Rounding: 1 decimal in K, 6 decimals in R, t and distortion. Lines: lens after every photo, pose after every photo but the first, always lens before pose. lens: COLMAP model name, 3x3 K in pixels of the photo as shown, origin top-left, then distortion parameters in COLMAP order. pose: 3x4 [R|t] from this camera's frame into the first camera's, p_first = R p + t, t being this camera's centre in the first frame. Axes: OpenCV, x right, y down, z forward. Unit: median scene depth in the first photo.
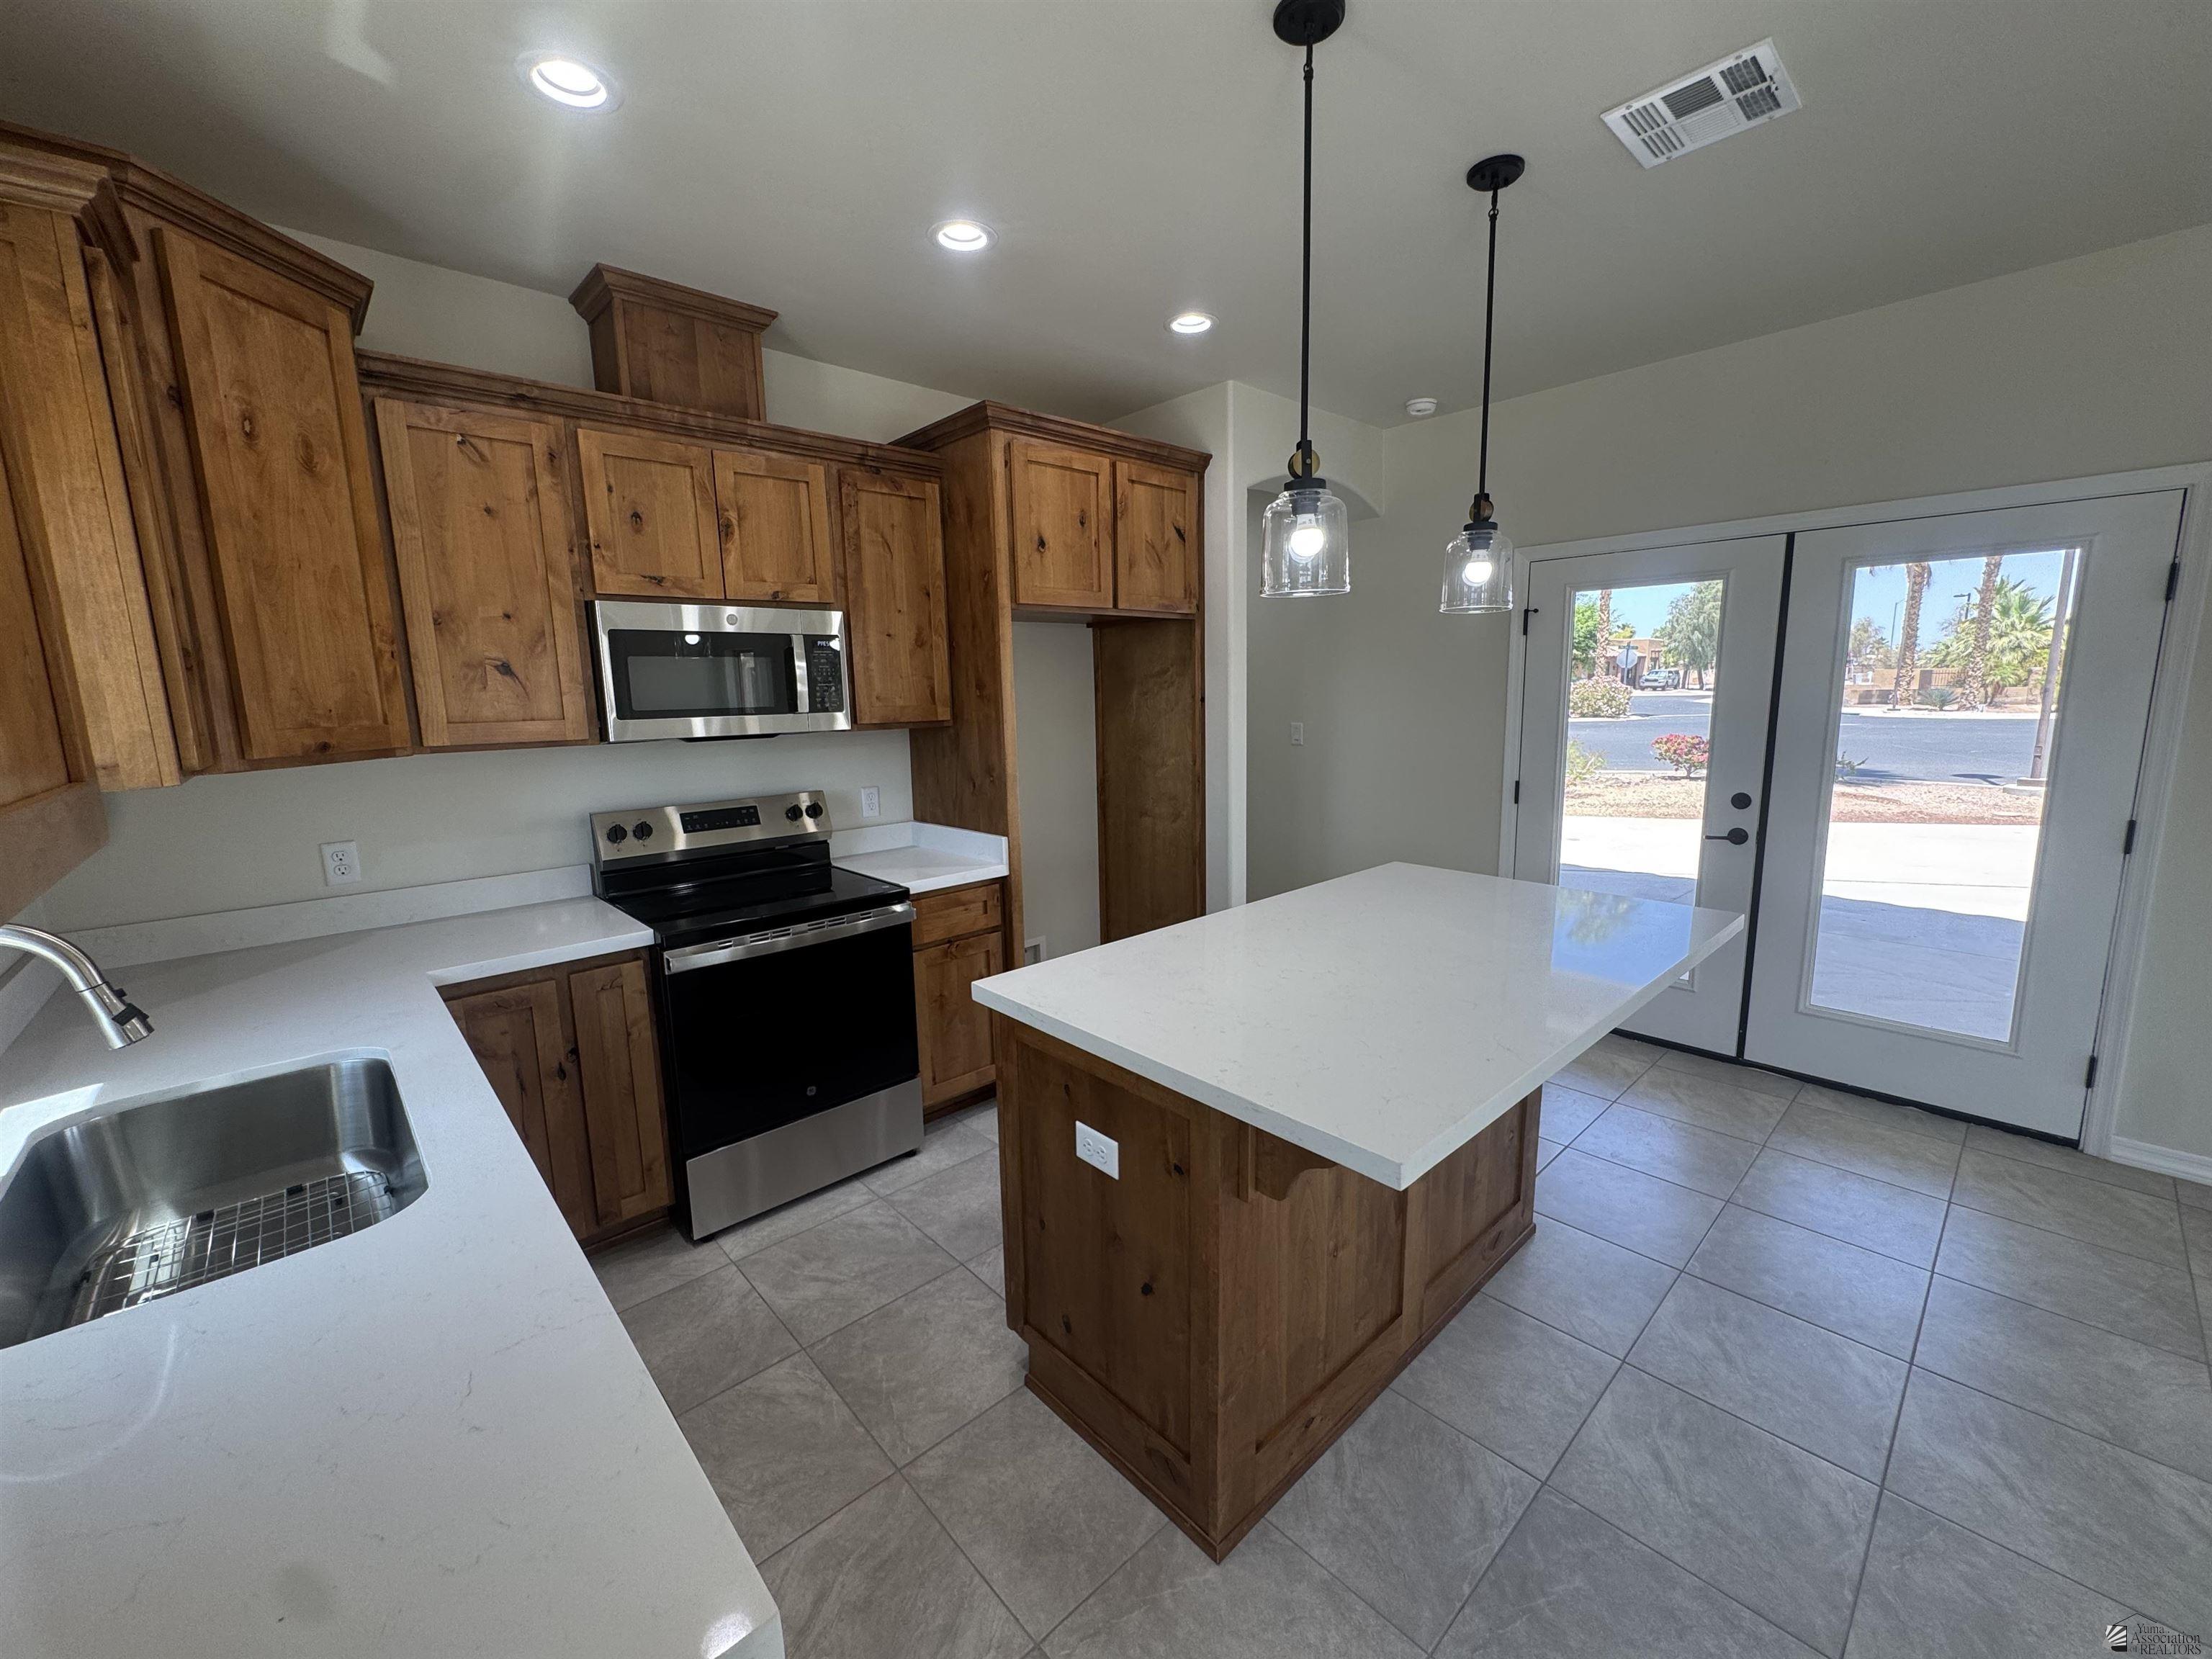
lens RADIAL K [[883.0, 0, 1103.5], [0, 883.0, 828.1], [0, 0, 1]] dist [-0.003036, 0.000904]
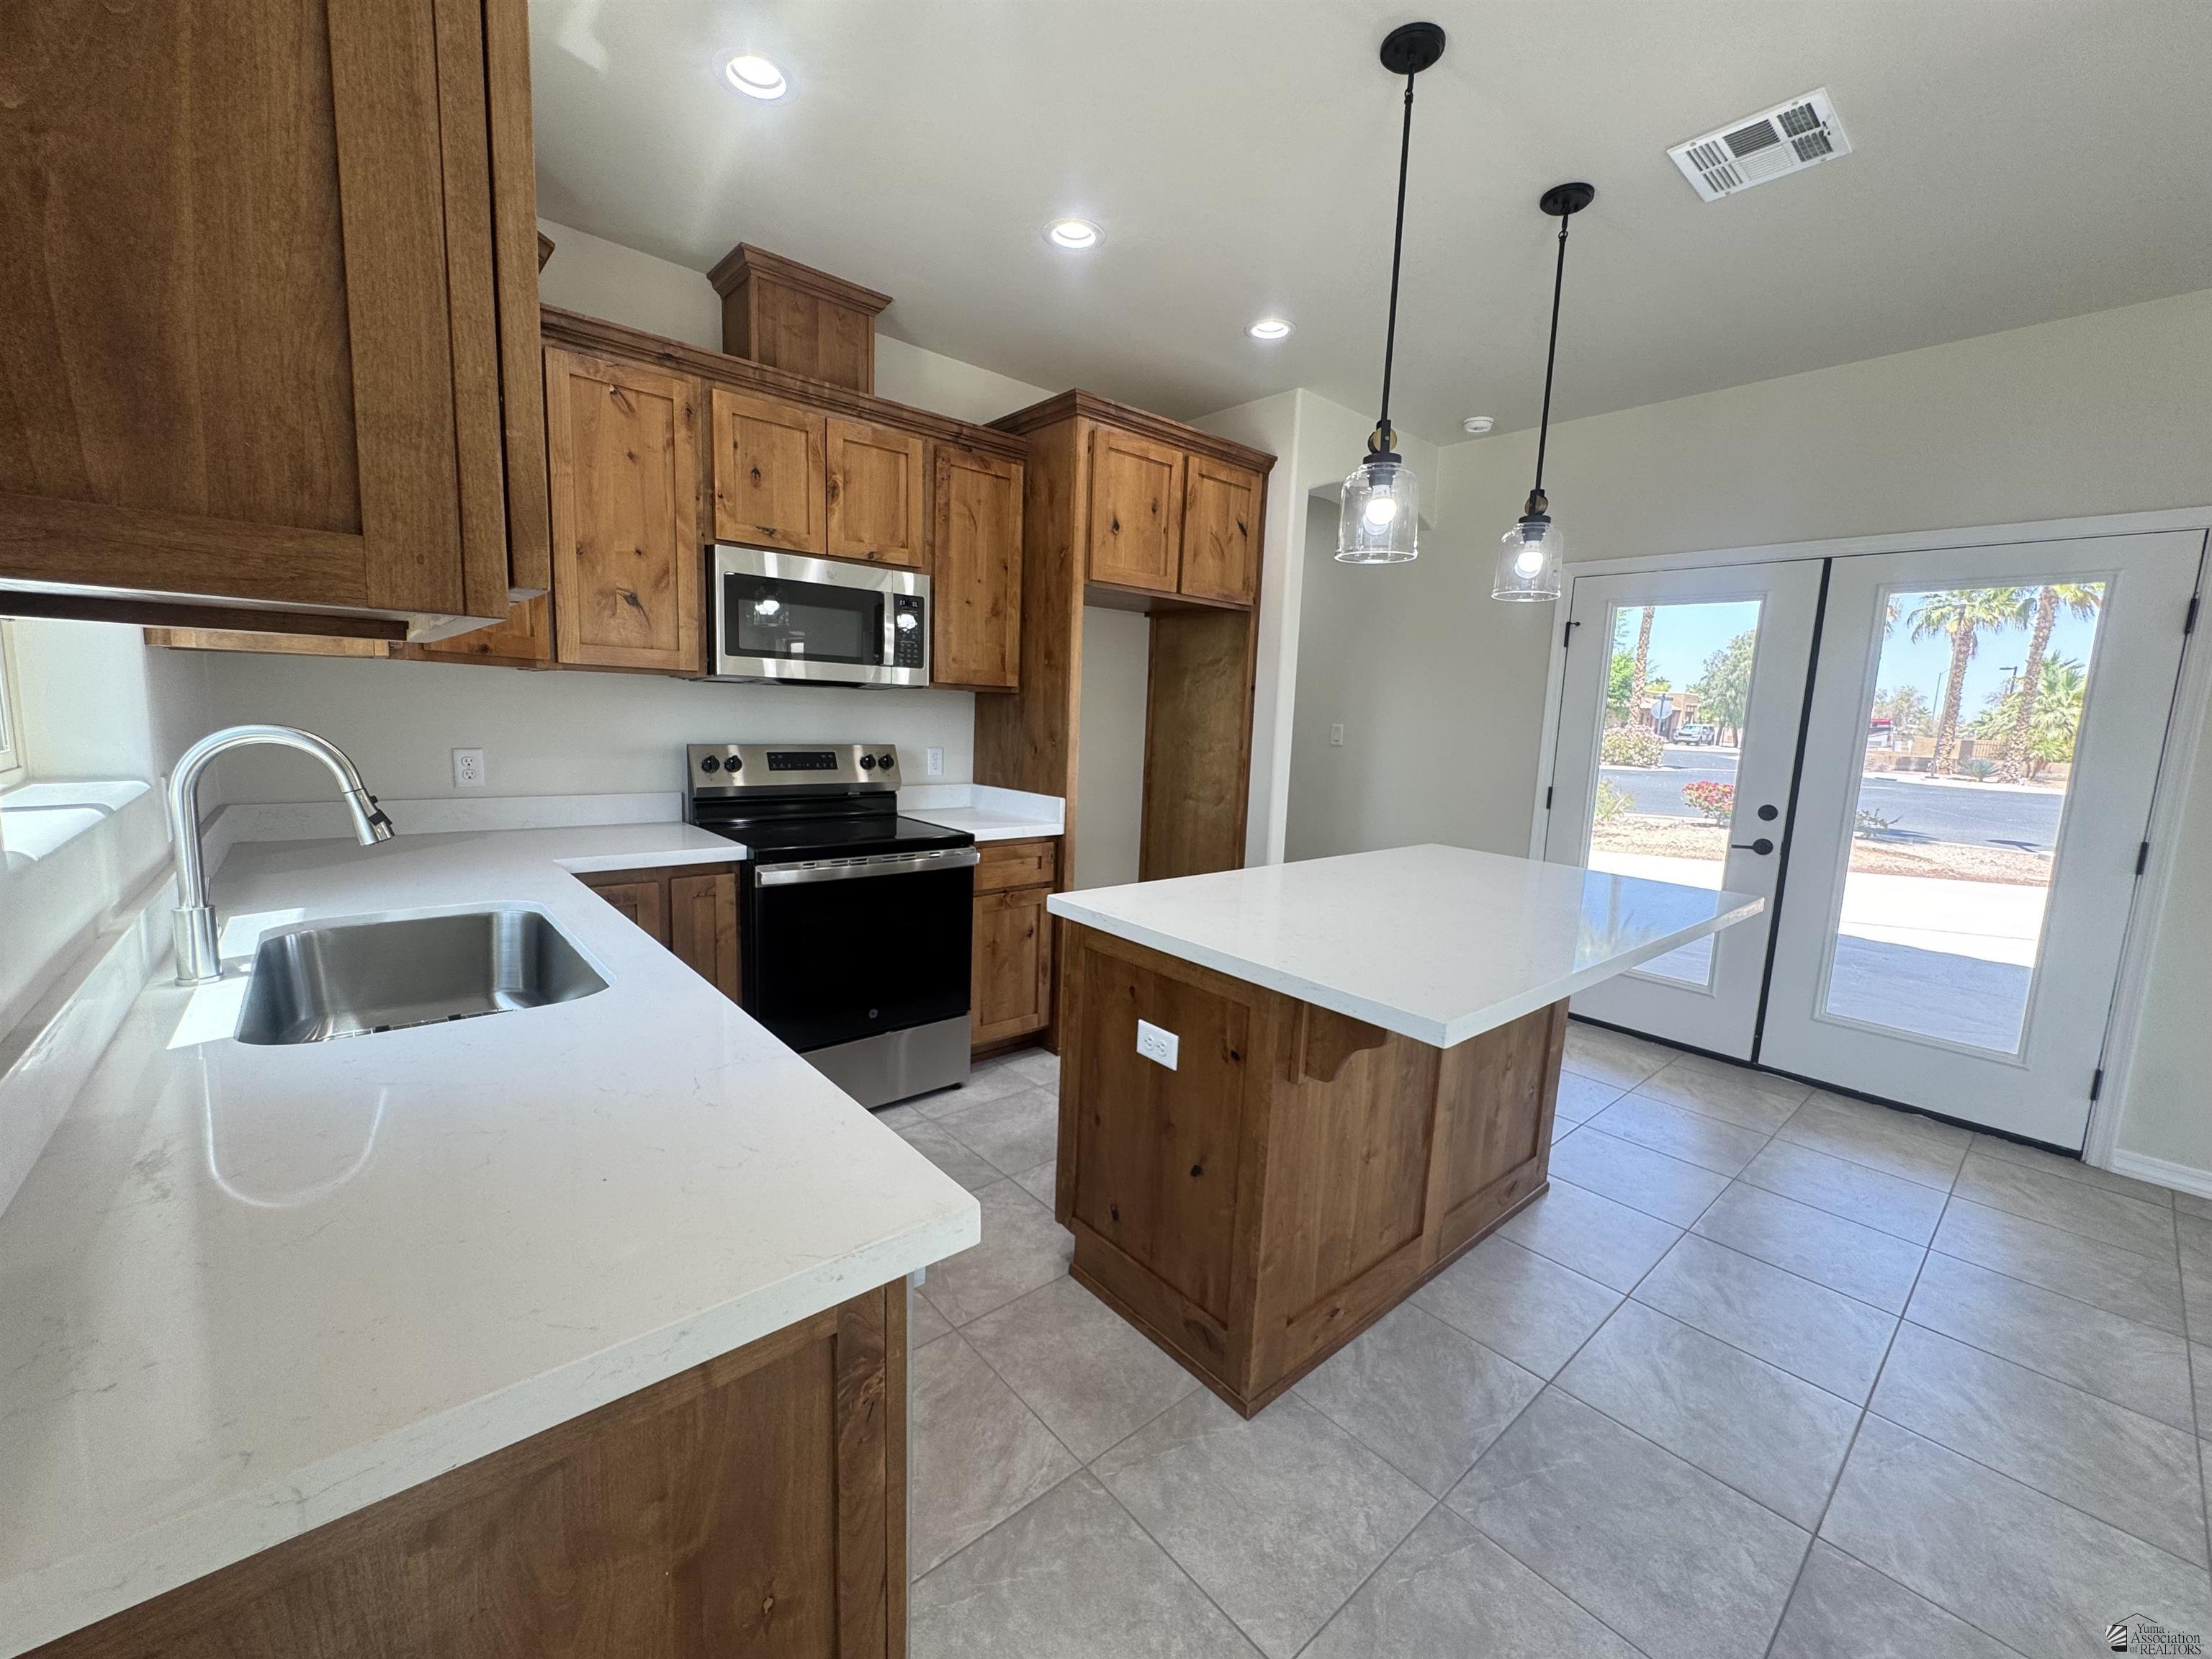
lens RADIAL K [[883.0, 0, 1103.8], [0, 883.0, 828.2], [0, 0, 1]] dist [-0.003036, 0.000904]
pose [[0.997596, 0.065556, -0.022465, -0.047846], [-0.066049, 0.997574, -0.021973, 0.088055], [0.020970, 0.023404, 0.999506, -0.079765]]
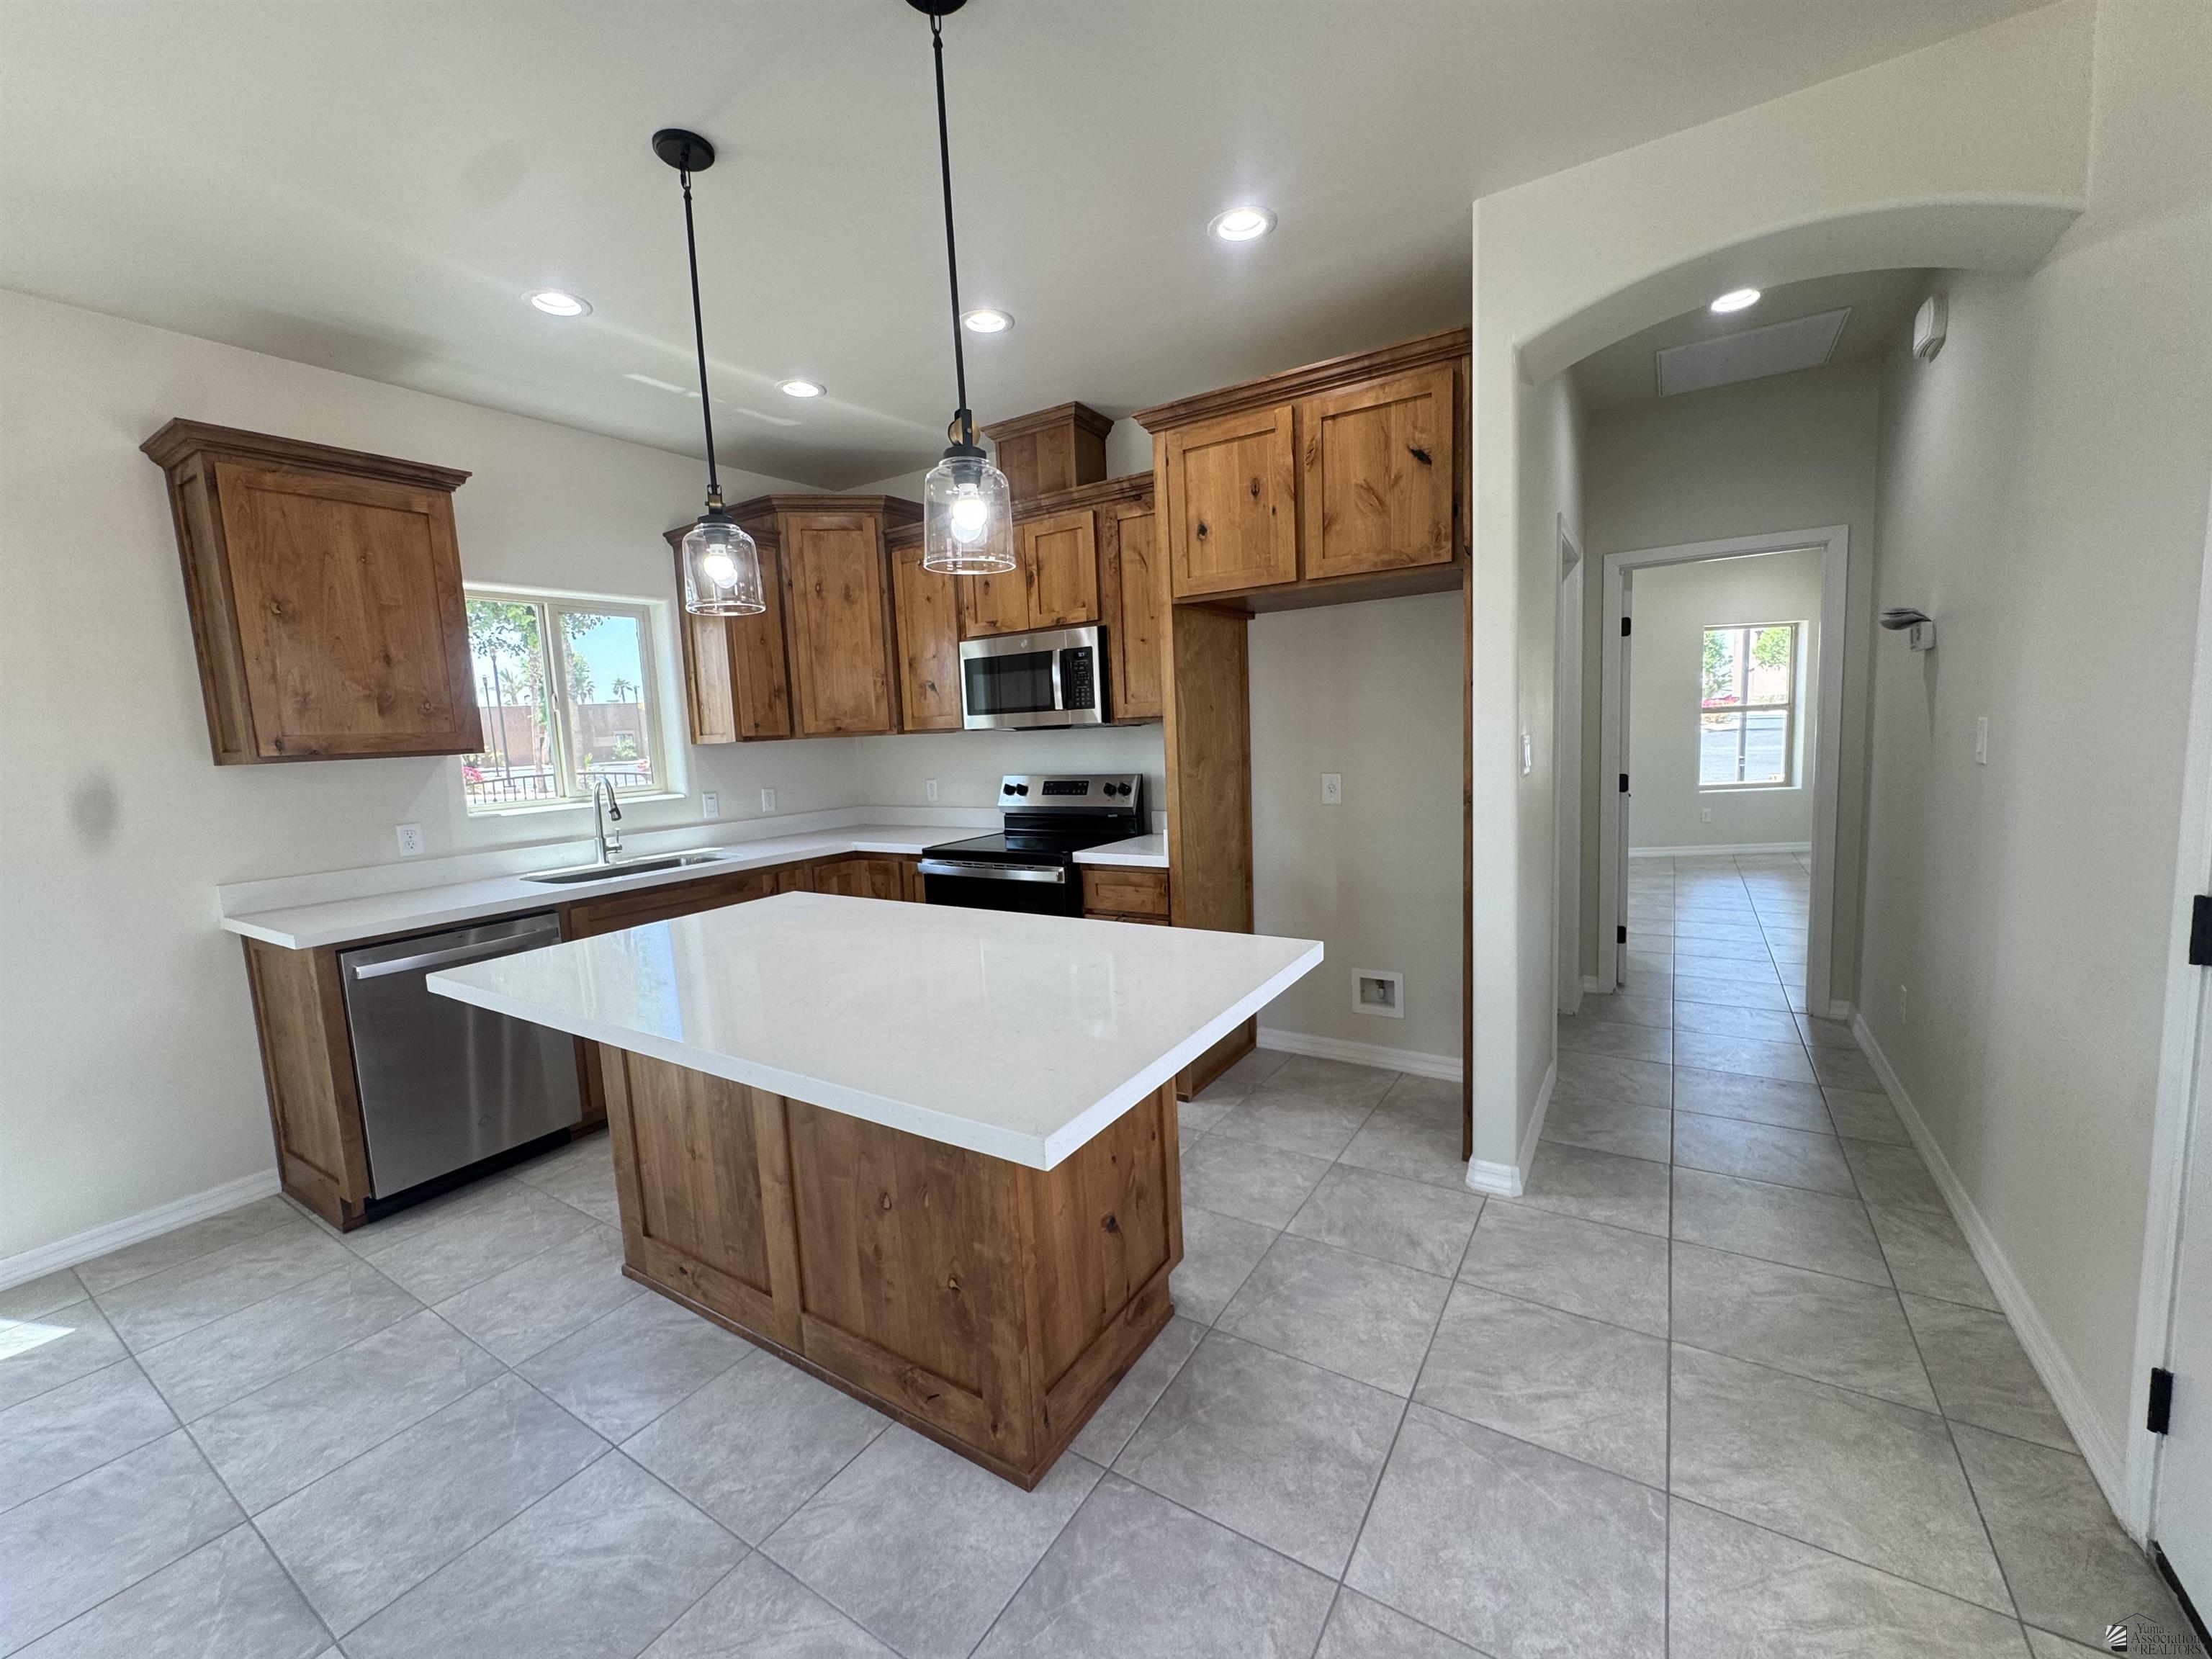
lens RADIAL K [[883.0, 0, 1106.8], [0, 883.0, 828.0], [0, 0, 1]] dist [-0.003036, 0.000904]
pose [[0.257994, 0.119095, -0.958778, 1.120467], [-0.113768, 0.989214, 0.092262, -0.103195], [0.959425, 0.085275, 0.268761, 0.871343]]
